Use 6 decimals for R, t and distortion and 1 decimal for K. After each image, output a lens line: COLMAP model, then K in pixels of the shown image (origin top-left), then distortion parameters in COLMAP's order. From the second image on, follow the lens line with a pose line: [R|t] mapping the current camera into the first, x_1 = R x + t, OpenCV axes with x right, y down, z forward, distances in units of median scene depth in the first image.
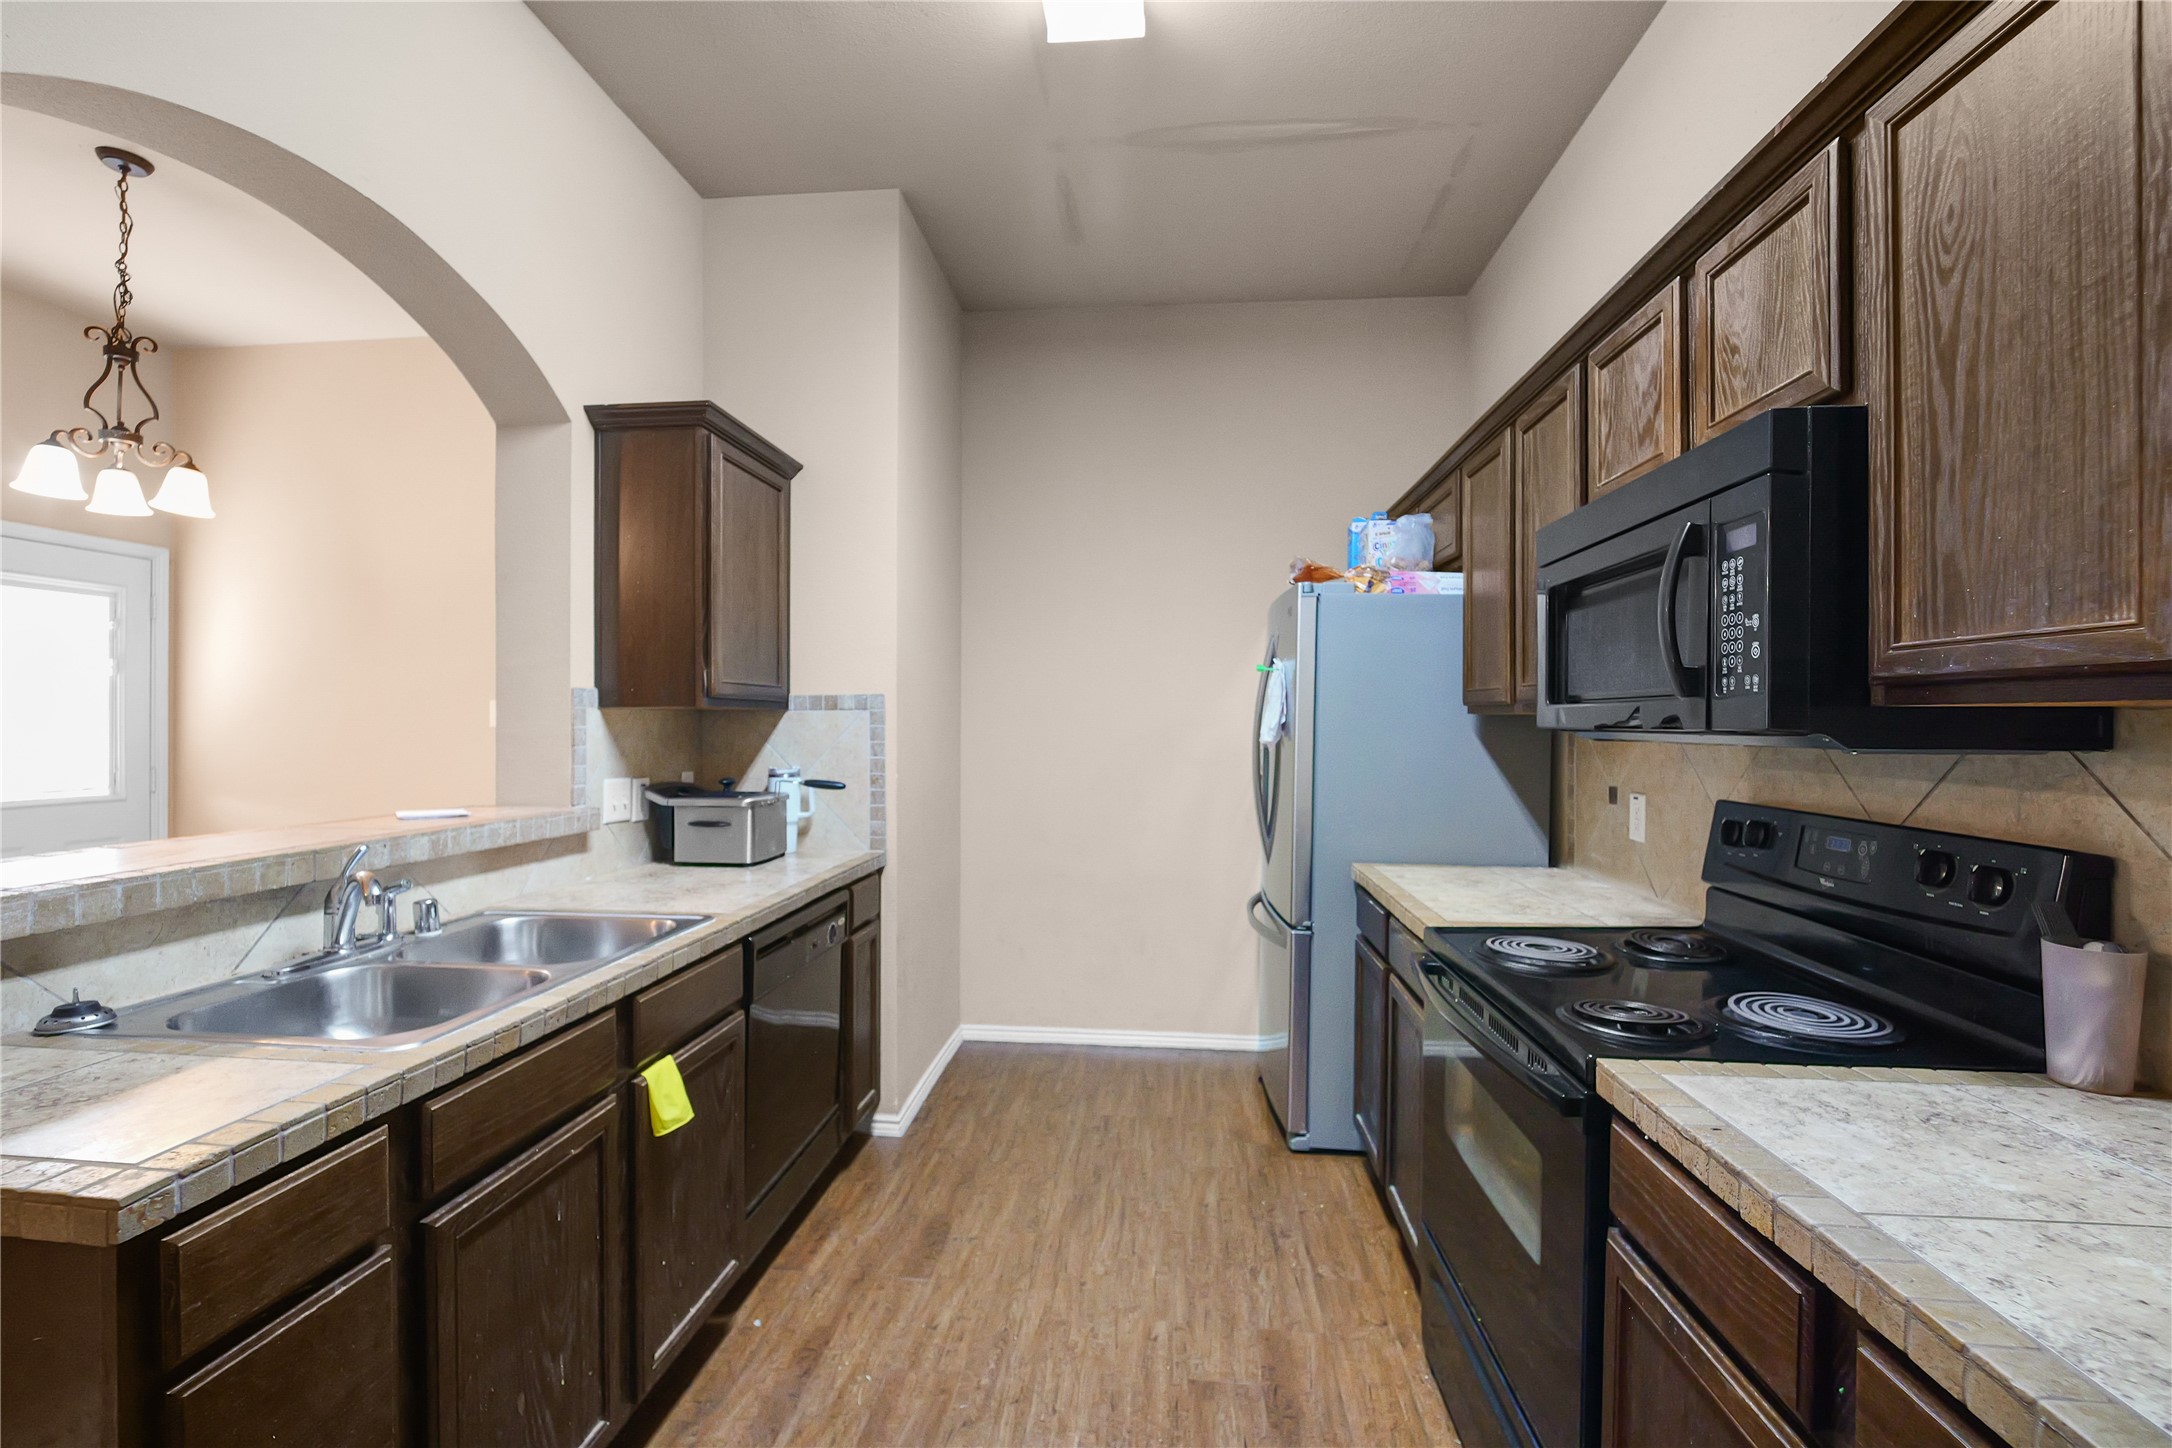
lens RADIAL K [[933.4, 0, 1063.9], [0, 933.4, 728.6], [0, 0, 1]] dist [-0.017561, 0.001029]
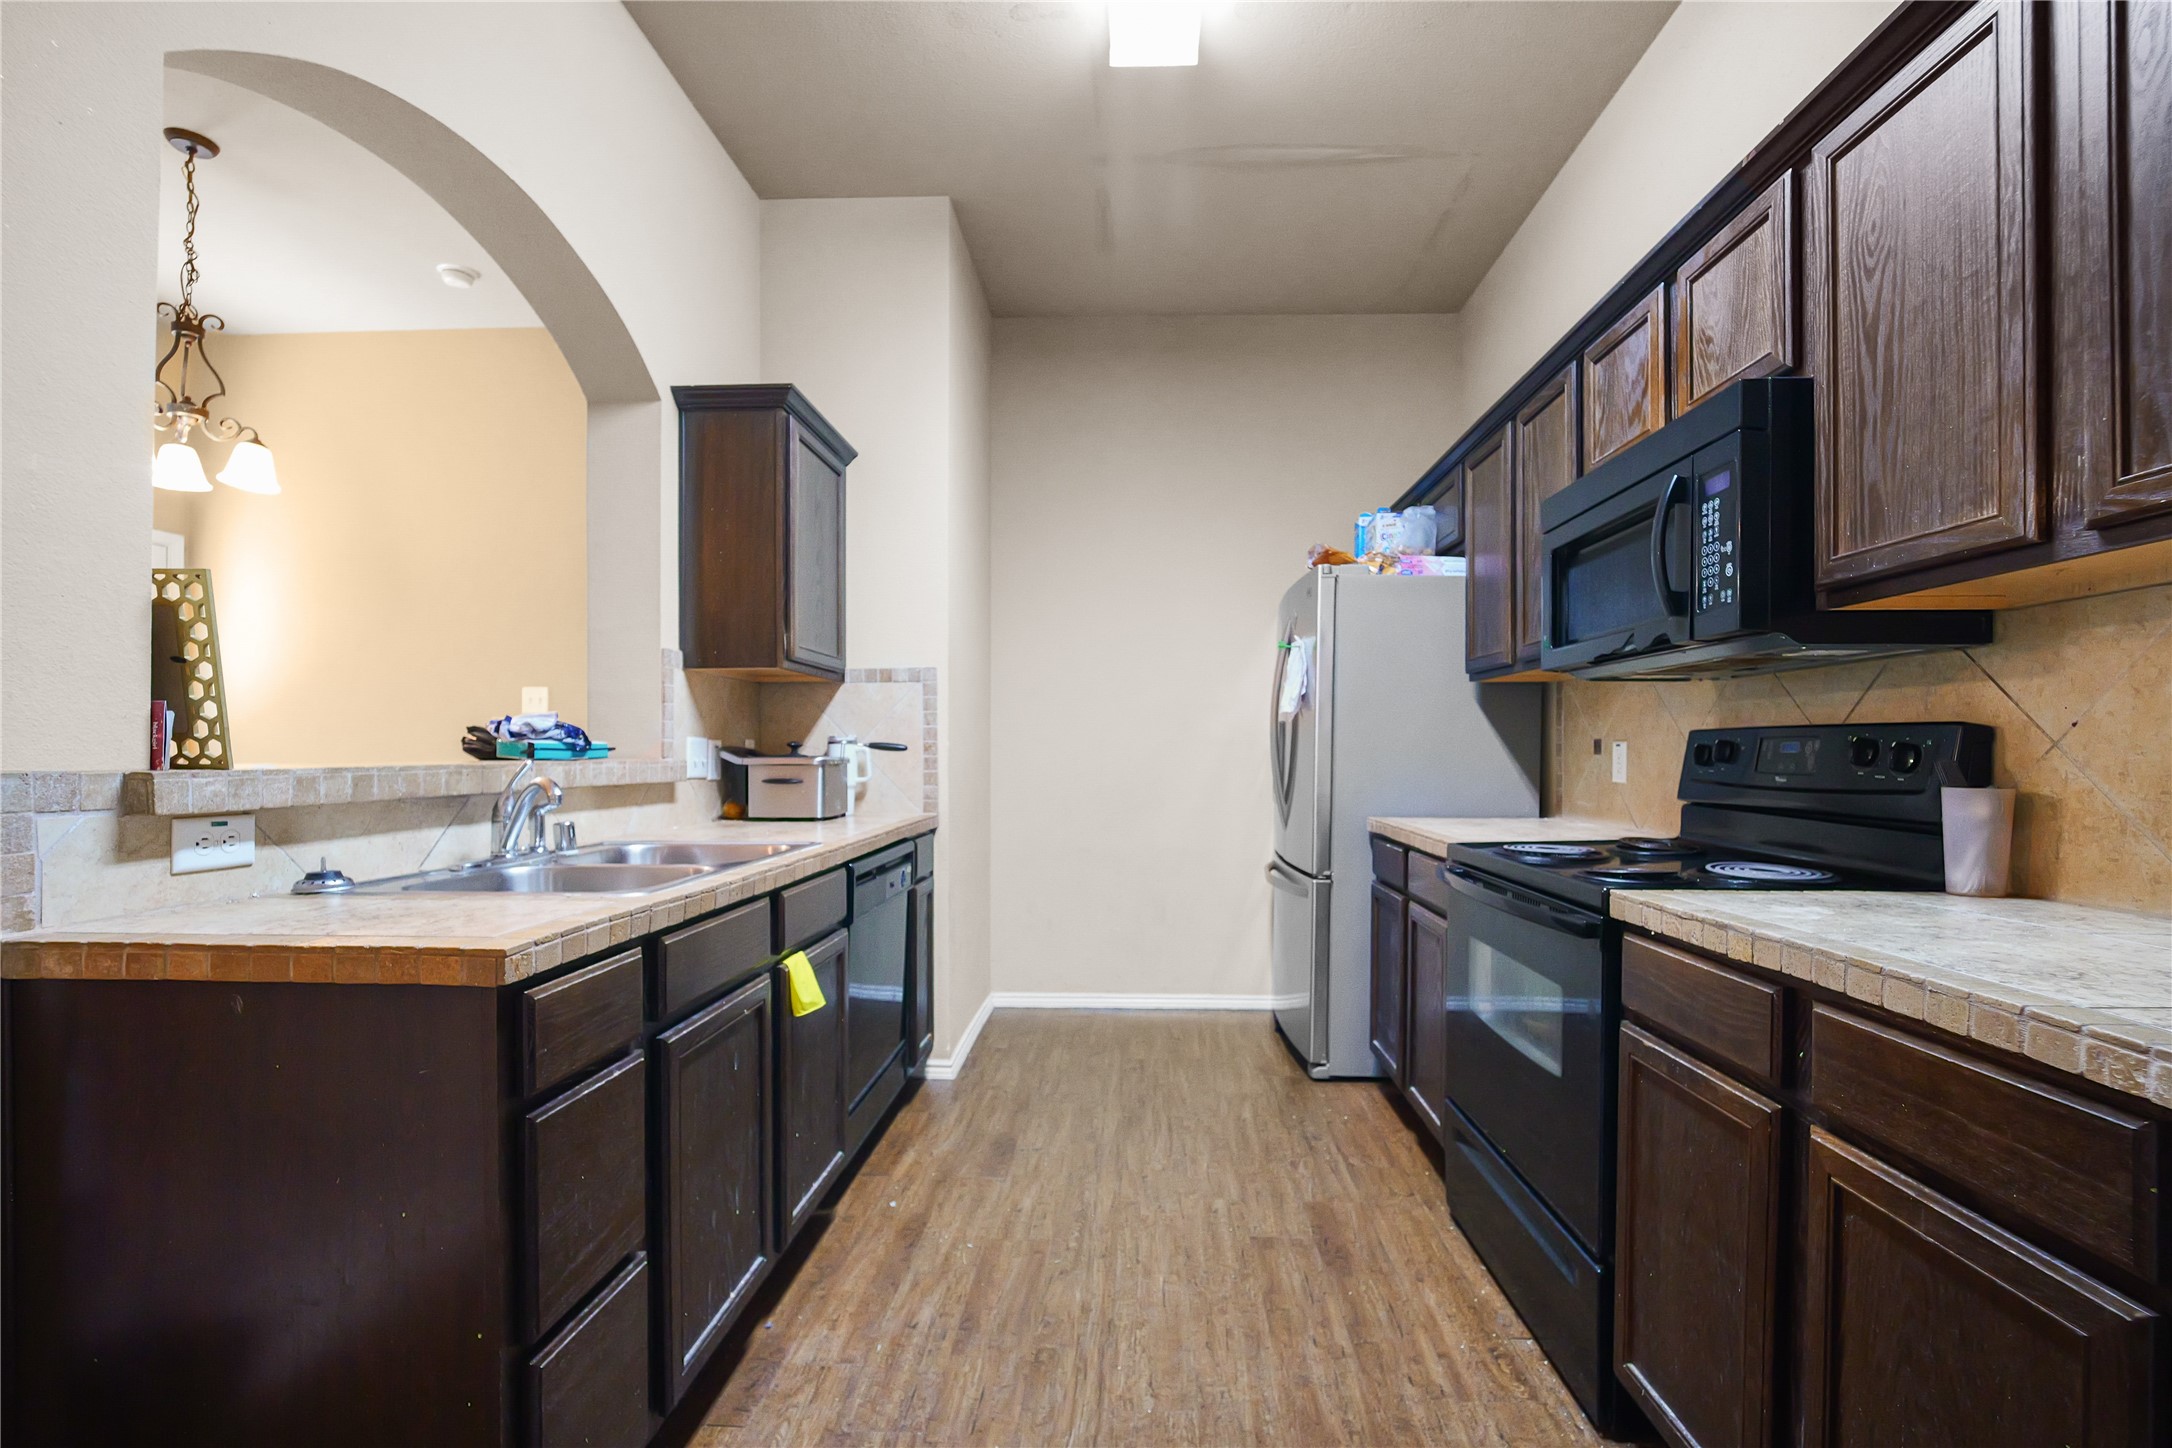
lens RADIAL K [[941.5, 0, 1090.0], [0, 941.5, 763.6], [0, 0, 1]] dist [-0.016039, -0.000655]
pose [[0.998063, -0.002728, 0.062158, -0.125824], [0.002440, 0.999986, 0.004713, 0.103768], [-0.062170, -0.004552, 0.998055, -0.136796]]
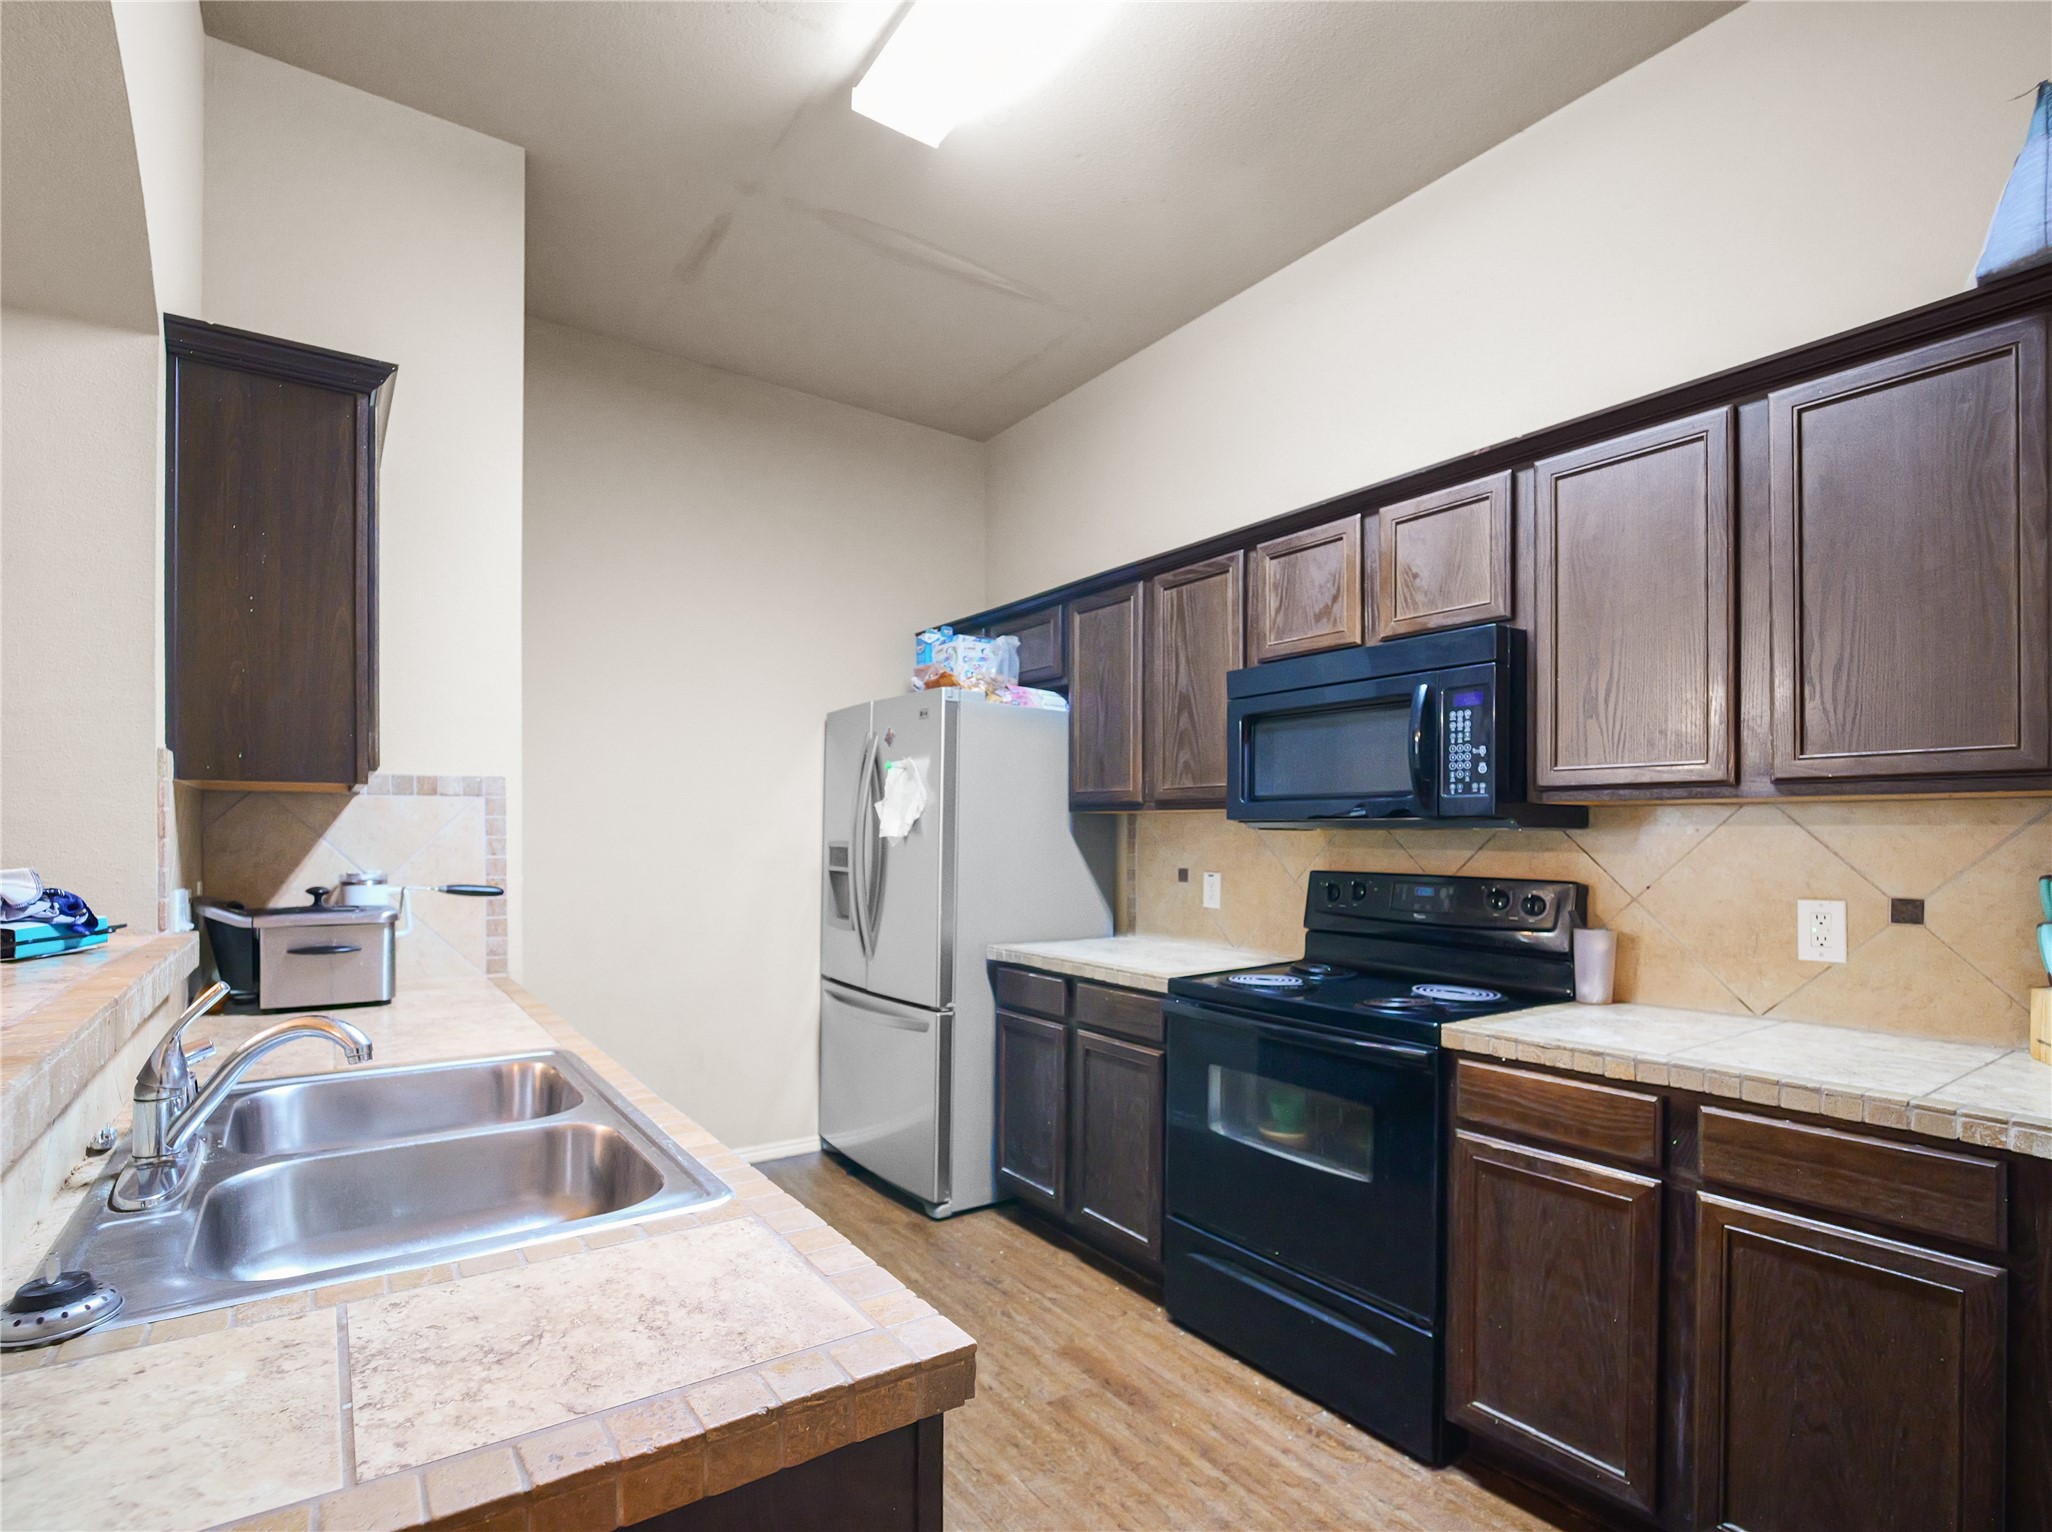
lens RADIAL K [[1009.9, 0, 981.7], [0, 1009.9, 844.8], [0, 0, 1]] dist [-0.014369, 0.000150]
pose [[0.762325, -0.005195, 0.647173, -0.658432], [0.001479, 0.999979, 0.006285, 0.023957], [-0.647193, -0.003834, 0.762317, 0.123159]]
